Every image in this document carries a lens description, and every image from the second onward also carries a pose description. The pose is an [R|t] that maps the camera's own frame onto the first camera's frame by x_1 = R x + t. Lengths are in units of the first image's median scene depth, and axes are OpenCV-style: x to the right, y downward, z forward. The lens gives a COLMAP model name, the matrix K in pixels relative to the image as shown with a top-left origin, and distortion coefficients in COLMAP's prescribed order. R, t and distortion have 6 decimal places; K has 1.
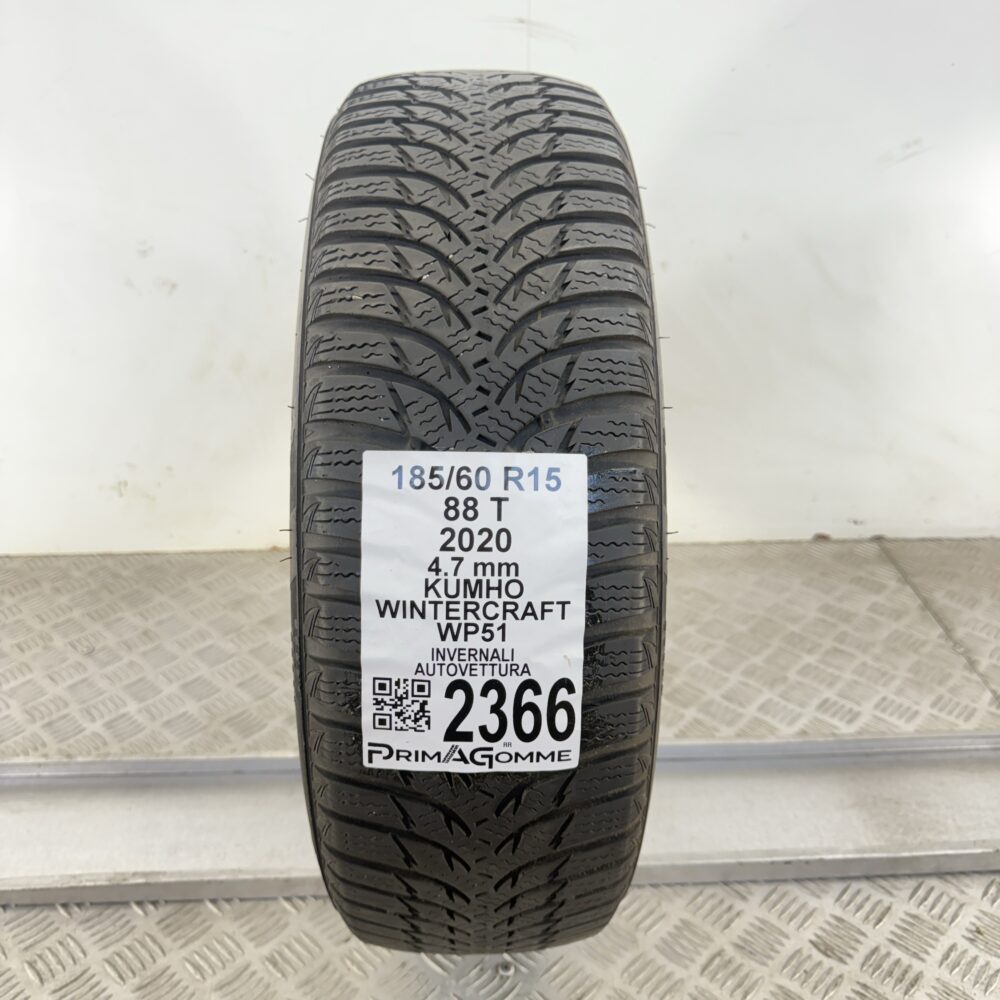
lens RADIAL K [[974.7, 0, 500.0], [0, 974.7, 500.0], [0, 0, 1]] dist [0.104128, -0.195904]
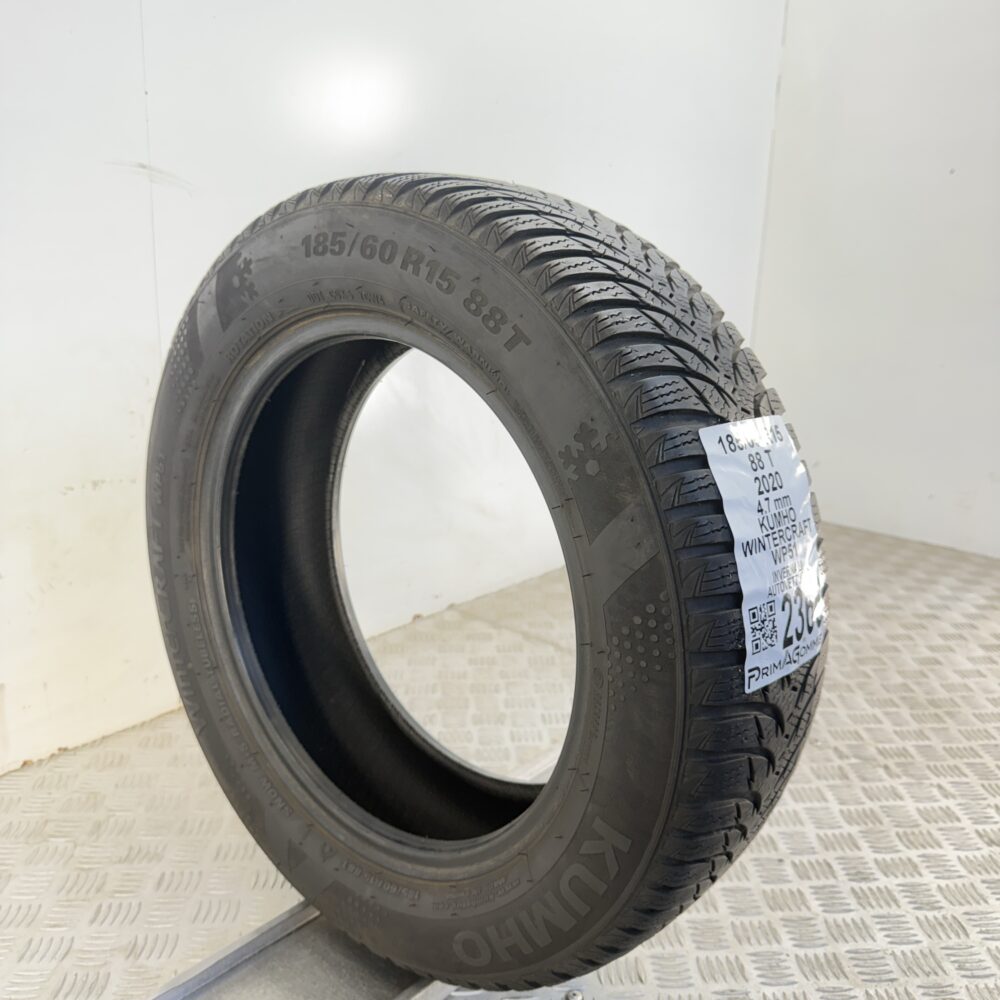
lens RADIAL K [[974.7, 0, 500.0], [0, 974.7, 500.0], [0, 0, 1]] dist [0.104128, -0.195904]
pose [[0.674015, -0.163403, 0.720419, -1.196908], [0.301732, 0.951065, -0.066579, 0.040677], [-0.674286, 0.262249, 0.690336, 0.336320]]
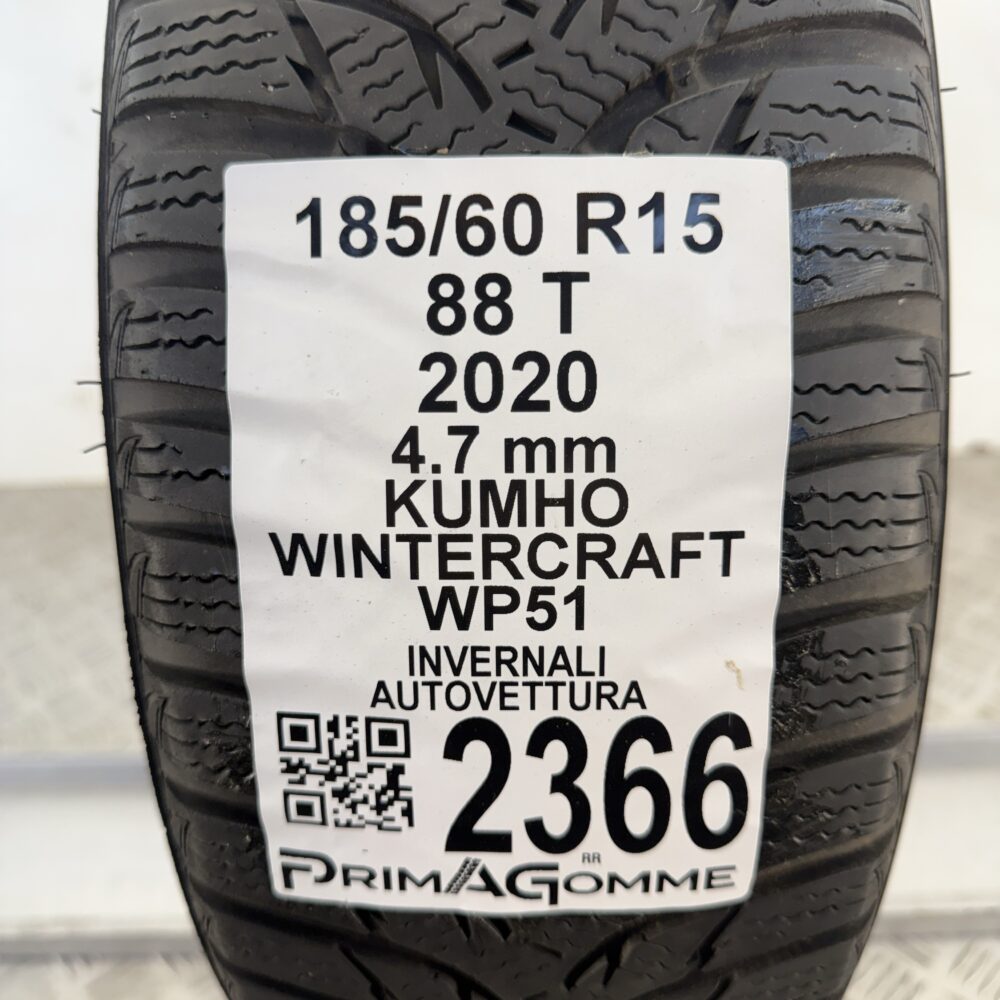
lens RADIAL K [[974.7, 0, 500.0], [0, 974.7, 500.0], [0, 0, 1]] dist [0.104128, -0.195904]
pose [[0.998237, -0.014425, -0.057581, -0.005548], [0.018412, 0.997425, 0.069317, 0.060319], [0.056433, -0.070255, 0.995932, 0.586182]]
